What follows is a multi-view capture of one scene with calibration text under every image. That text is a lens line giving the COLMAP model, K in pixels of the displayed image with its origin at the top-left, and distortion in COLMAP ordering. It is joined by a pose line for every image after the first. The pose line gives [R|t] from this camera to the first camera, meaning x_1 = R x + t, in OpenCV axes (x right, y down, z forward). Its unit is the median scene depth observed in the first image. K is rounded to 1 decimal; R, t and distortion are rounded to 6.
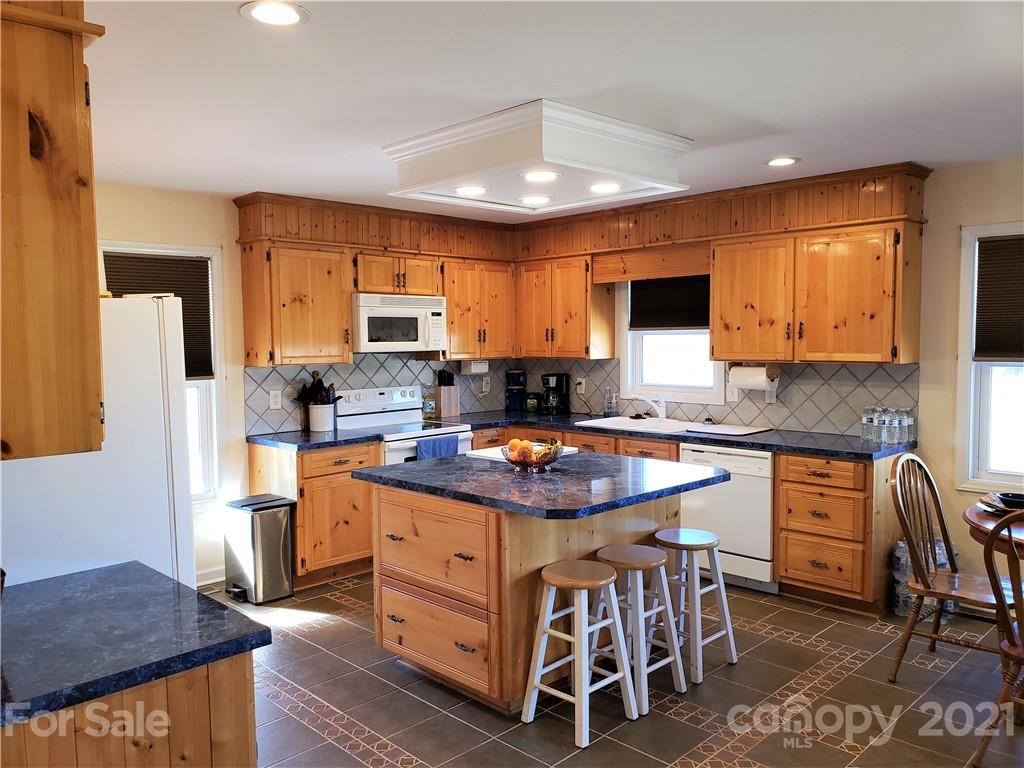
lens RADIAL K [[780.3, 0, 504.7], [0, 780.3, 390.9], [0, 0, 1]] dist [0.054635, -0.066497]
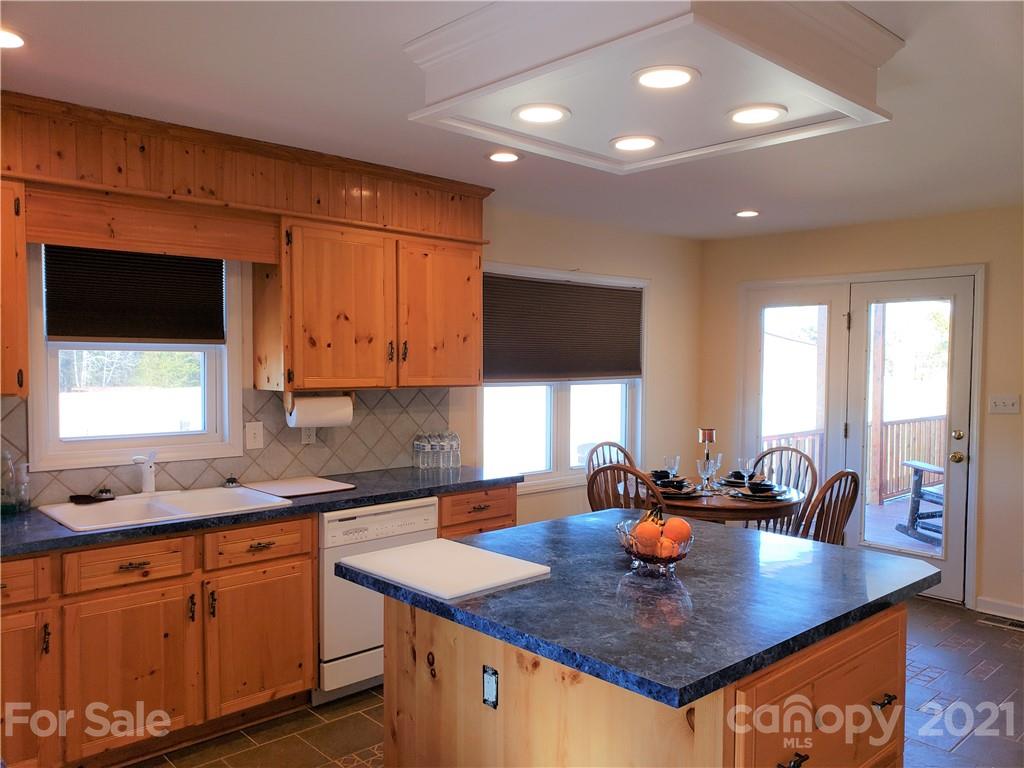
lens RADIAL K [[780.3, 0, 514.3], [0, 780.3, 389.4], [0, 0, 1]] dist [0.054635, -0.066497]
pose [[0.016782, -0.023172, 0.999591, -0.406684], [0.065267, 0.997625, 0.022031, -0.040004], [-0.997727, 0.064871, 0.018255, 0.756355]]
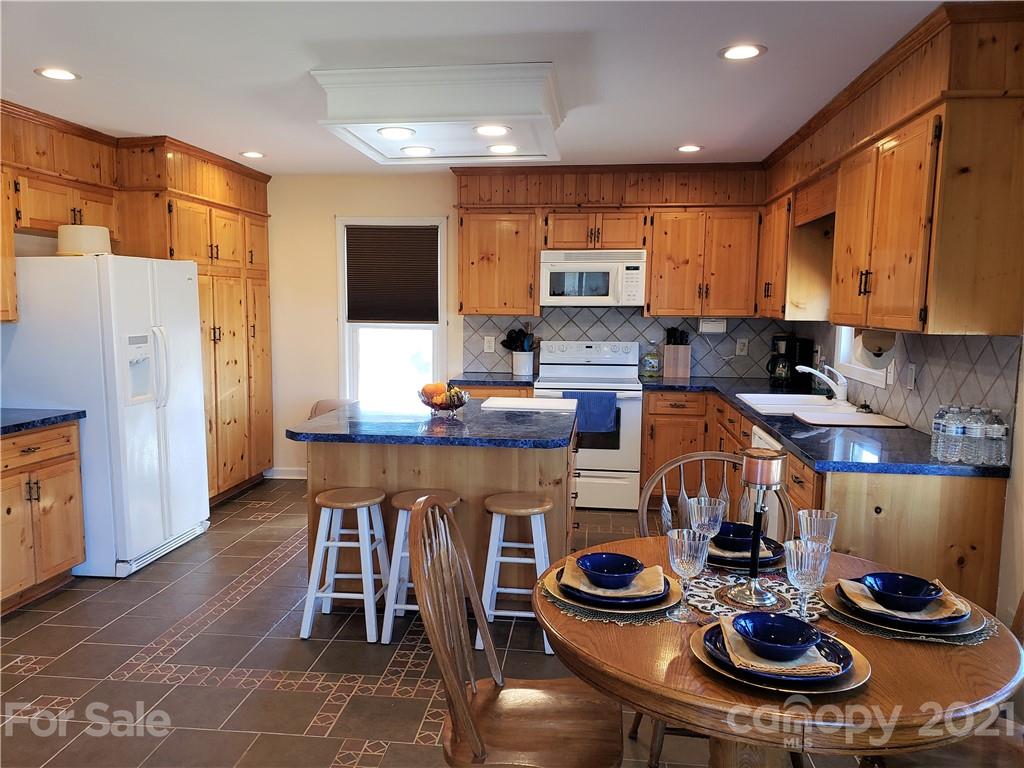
lens RADIAL K [[780.3, 0, 495.8], [0, 780.3, 397.7], [0, 0, 1]] dist [0.054635, -0.066497]
pose [[0.622479, 0.109572, -0.774929, 0.623343], [-0.068578, 0.993979, 0.085458, -0.009957], [0.779627, -0.000053, 0.626245, 0.272098]]
